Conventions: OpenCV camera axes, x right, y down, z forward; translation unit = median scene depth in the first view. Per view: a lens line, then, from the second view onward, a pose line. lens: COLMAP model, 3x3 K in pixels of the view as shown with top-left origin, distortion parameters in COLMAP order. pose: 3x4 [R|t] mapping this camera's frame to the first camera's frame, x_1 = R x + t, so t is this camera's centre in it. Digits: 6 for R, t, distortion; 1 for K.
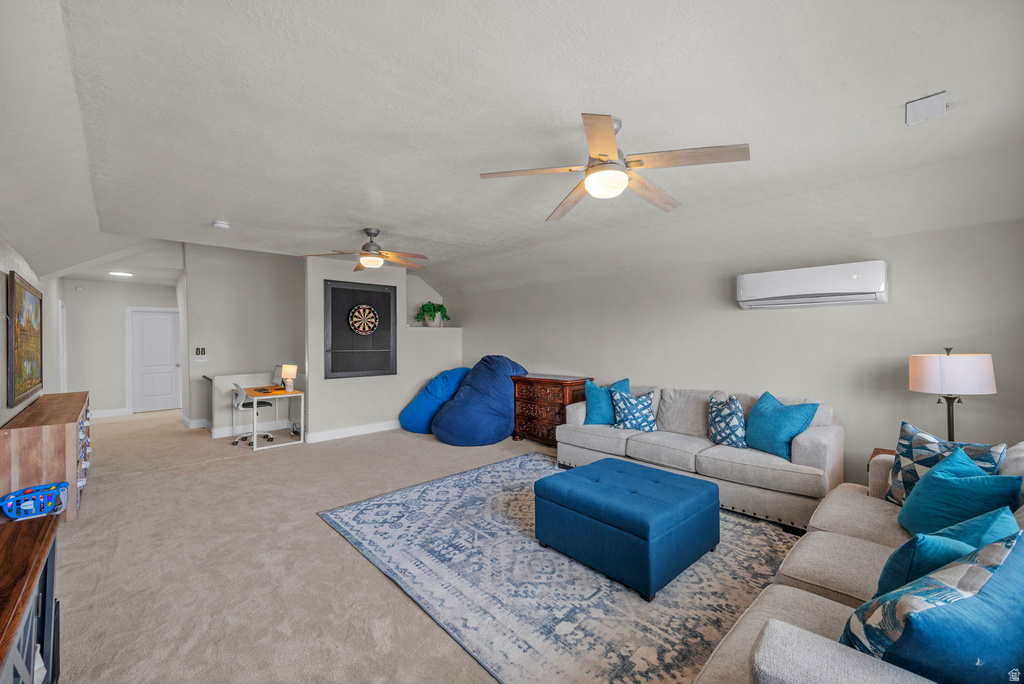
lens RADIAL K [[423.6, 0, 517.4], [0, 423.6, 337.6], [0, 0, 1]] dist [-0.001784, 0.001476]
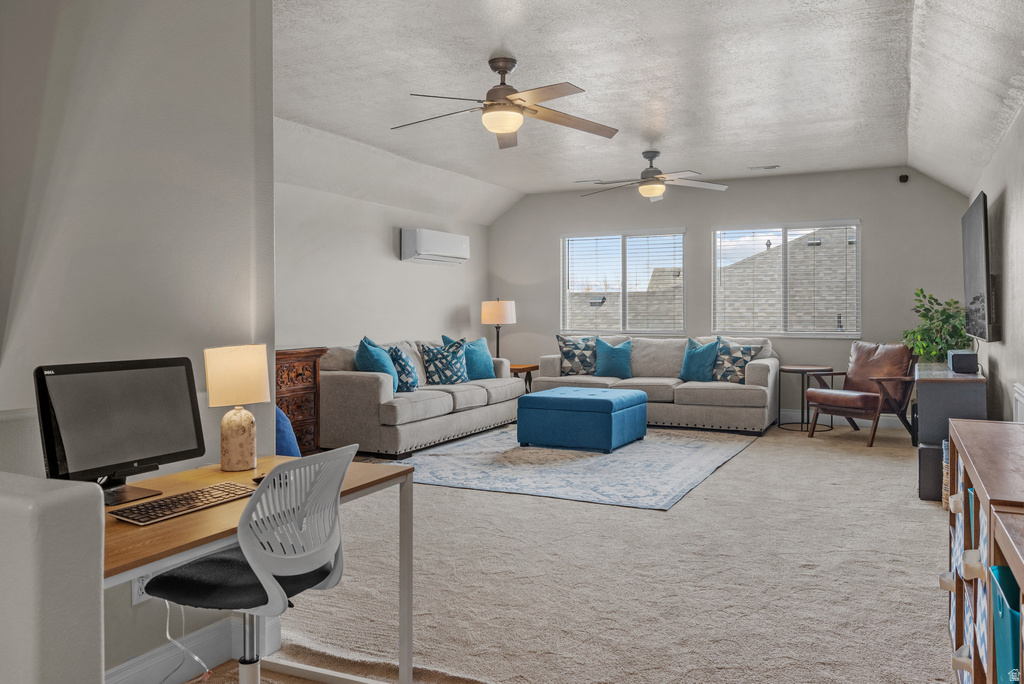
lens RADIAL K [[814.1, 0, 502.5], [0, 814.1, 306.4], [0, 0, 1]] dist [0.004428, -0.003065]
pose [[-0.344304, 0.006823, 0.938833, -1.654000], [-0.000426, 0.999972, -0.007423, 0.067552], [-0.938858, -0.002956, -0.344292, 1.698749]]
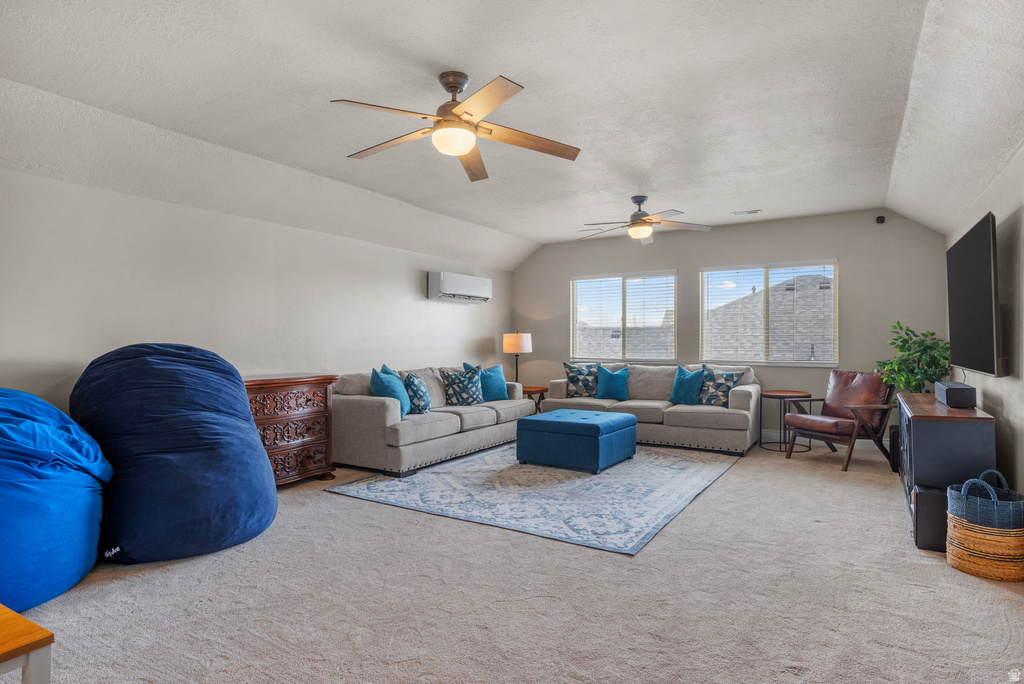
lens RADIAL K [[559.4, 0, 512.6], [0, 559.4, 342.9], [0, 0, 1]] dist [0.000448, 0.001119]
pose [[-0.255802, -0.001735, 0.966728, -1.264502], [-0.000513, 0.999998, 0.001659, 0.063120], [-0.966729, -0.000072, -0.255803, 1.377173]]
